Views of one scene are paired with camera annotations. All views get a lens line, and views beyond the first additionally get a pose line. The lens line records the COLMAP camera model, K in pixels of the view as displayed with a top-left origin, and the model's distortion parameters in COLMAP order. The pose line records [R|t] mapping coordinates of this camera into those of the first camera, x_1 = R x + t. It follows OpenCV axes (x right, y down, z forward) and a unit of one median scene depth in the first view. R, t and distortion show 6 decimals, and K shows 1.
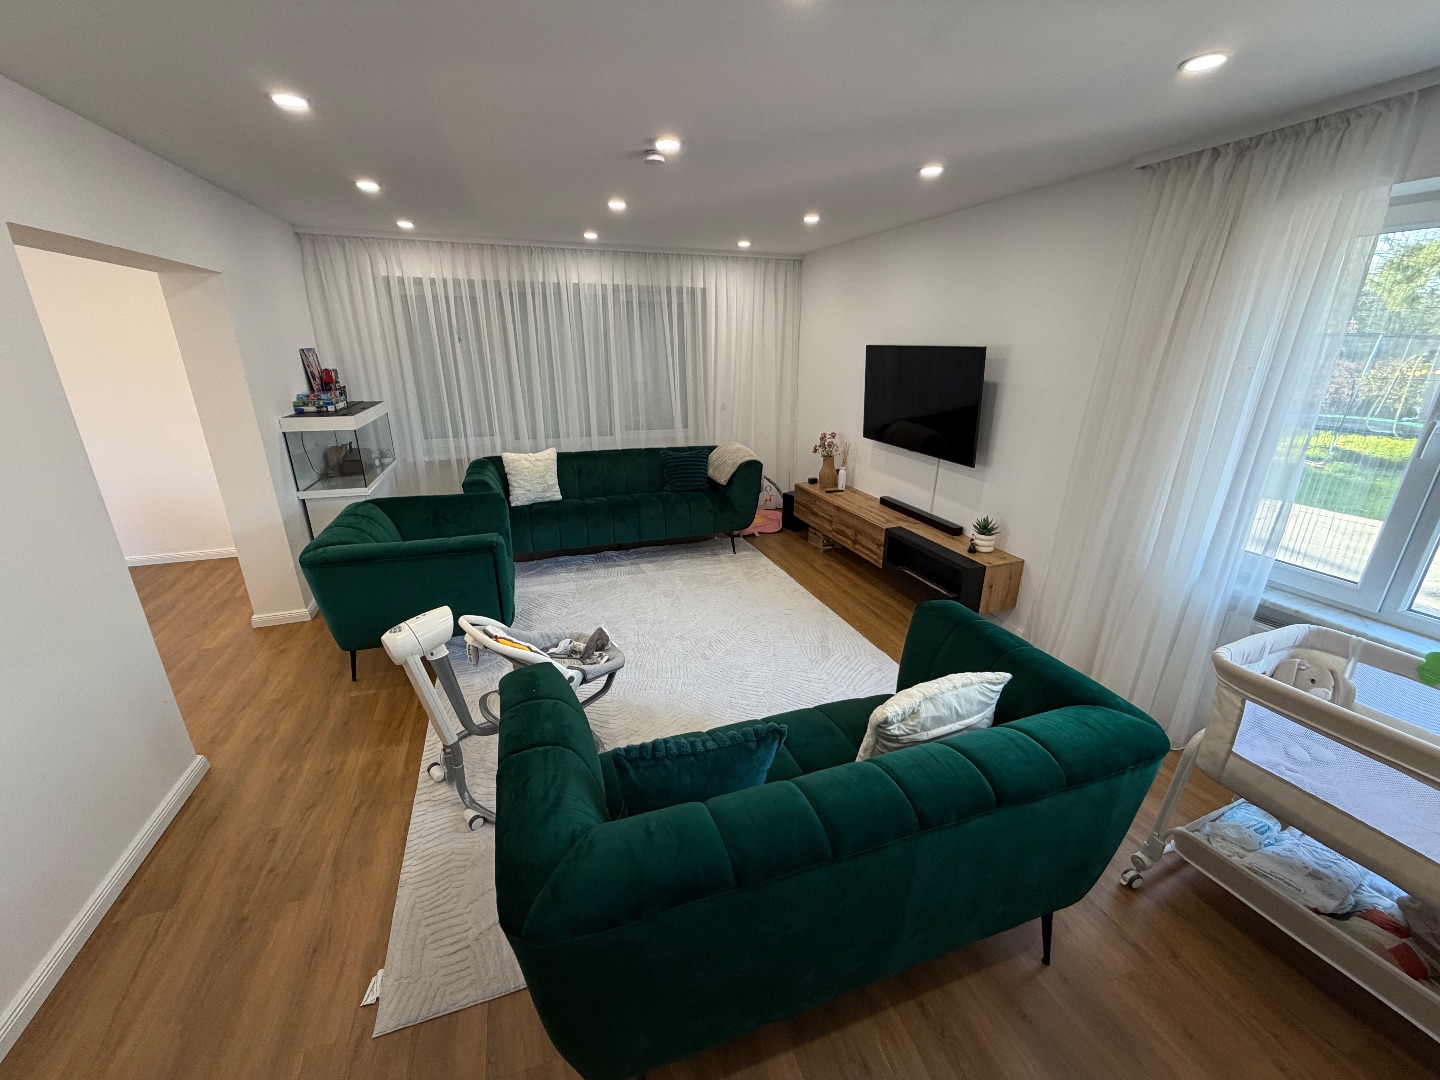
lens RADIAL K [[574.4, 0, 714.6], [0, 574.4, 542.0], [0, 0, 1]] dist [-0.001133, 0.000388]
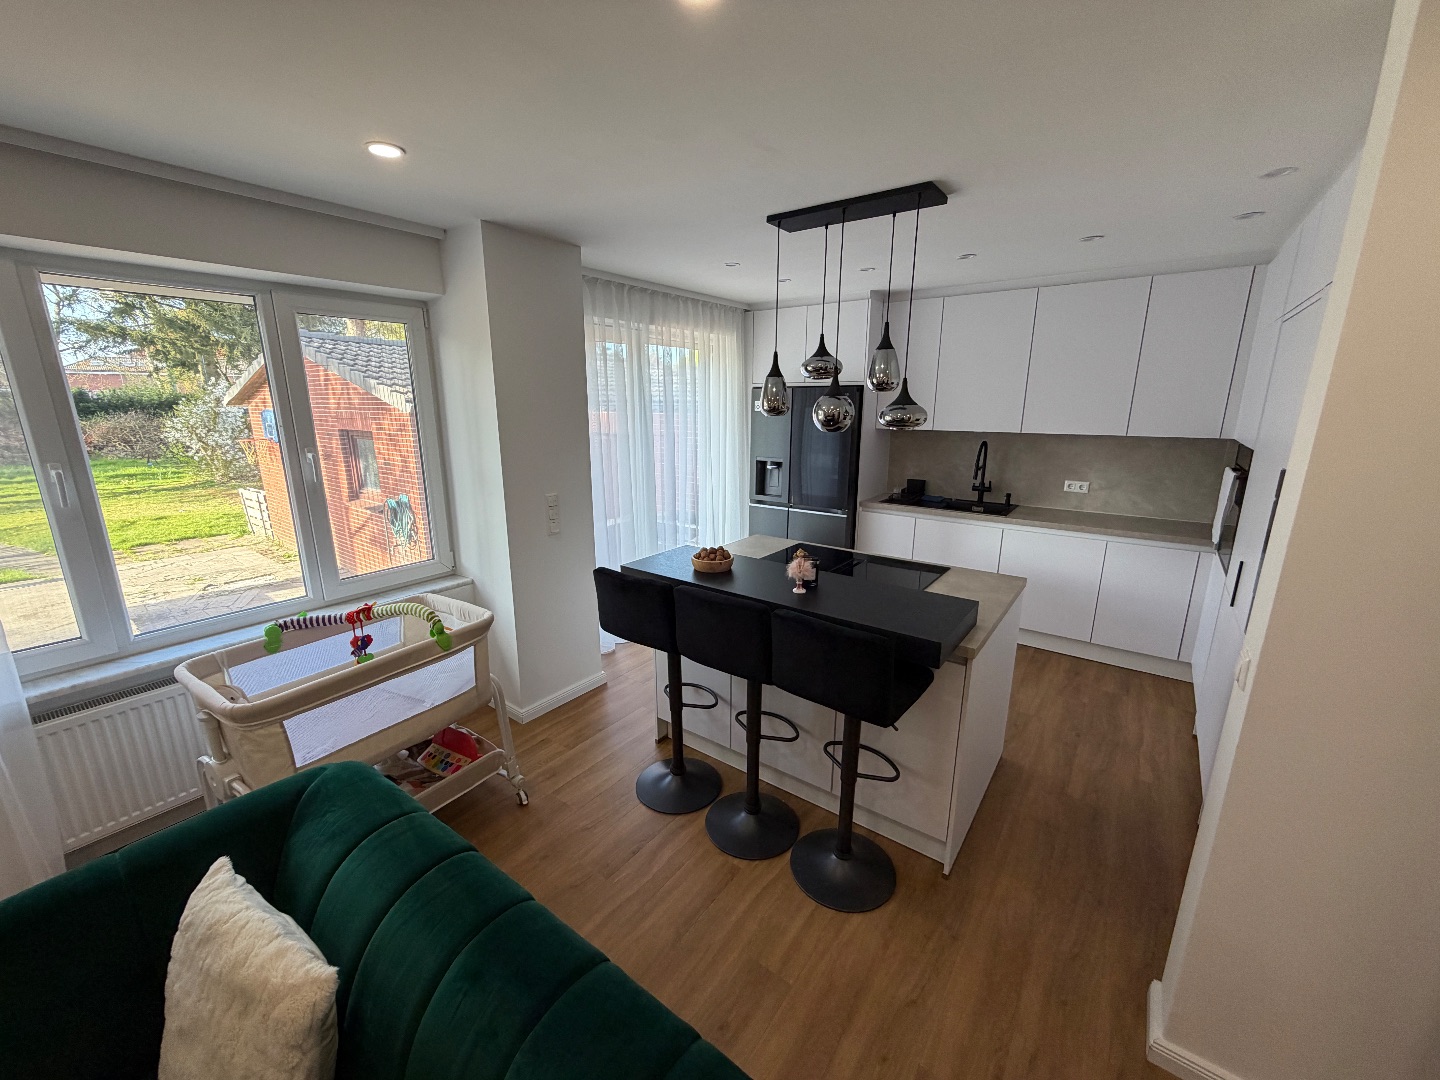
lens RADIAL K [[574.4, 0, 719.1], [0, 574.4, 541.6], [0, 0, 1]] dist [-0.001133, 0.000388]
pose [[-0.532489, -0.205175, 0.821194, -0.279725], [0.282895, 0.871248, 0.401120, -0.191184], [-0.797763, 0.445903, -0.405887, 0.563923]]
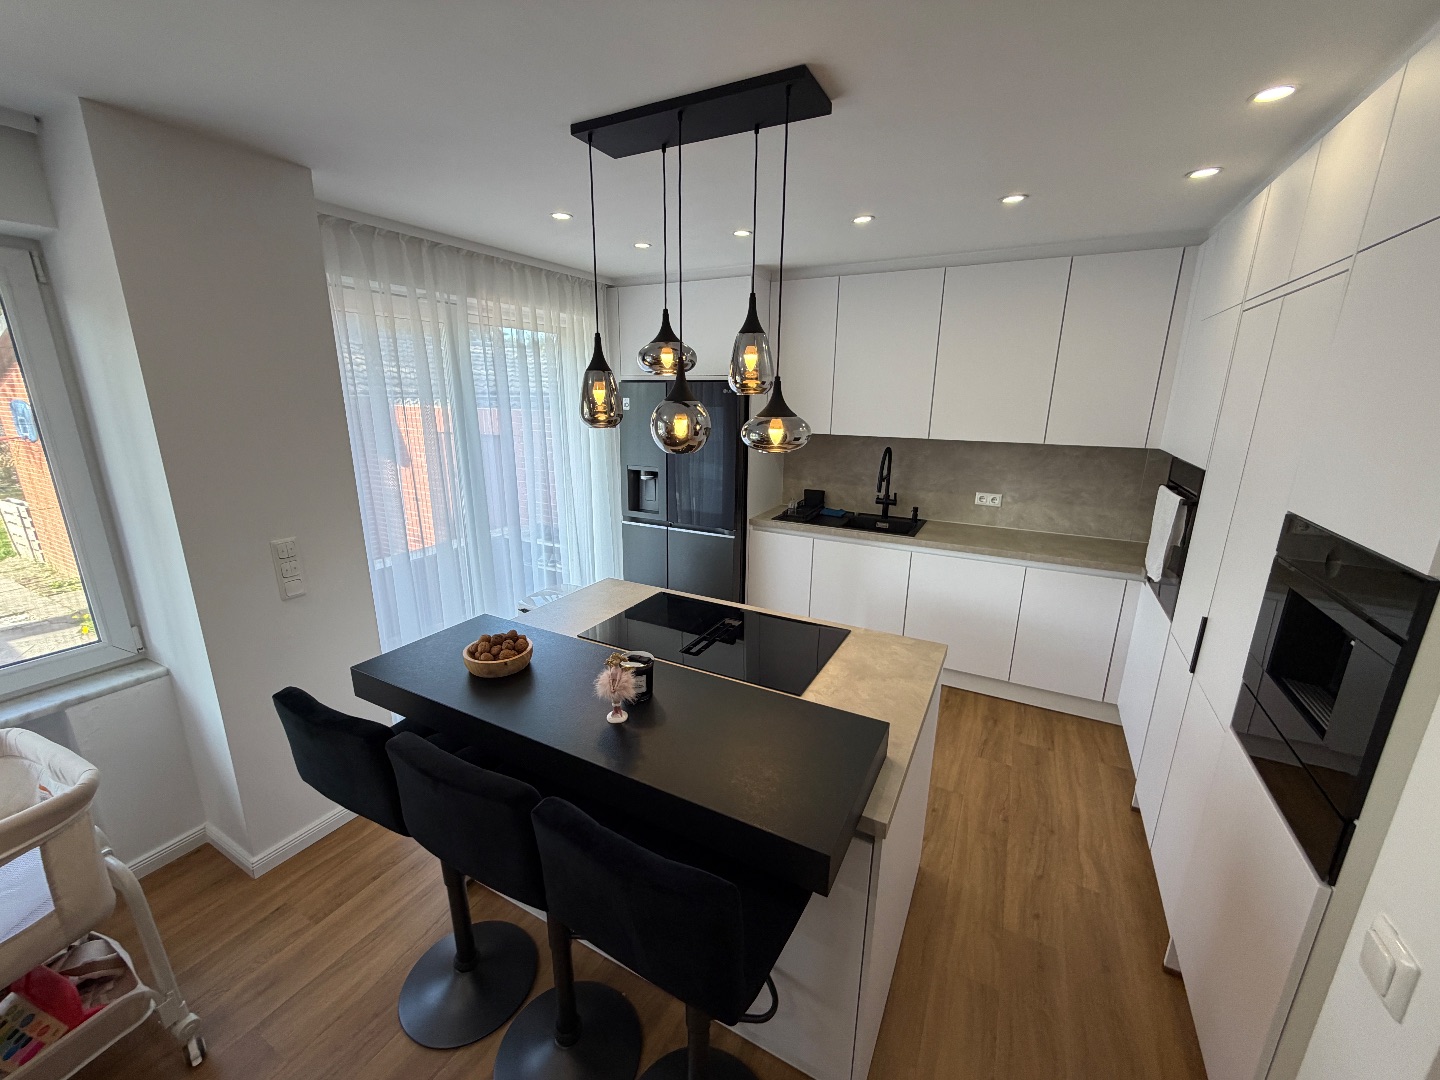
lens RADIAL K [[574.4, 0, 720.3], [0, 574.4, 542.9], [0, 0, 1]] dist [-0.001133, 0.000388]
pose [[-0.653471, -0.202586, 0.729338, -0.203409], [0.243891, 0.855787, 0.456230, -0.160575], [-0.716584, 0.476012, -0.509823, 0.457799]]
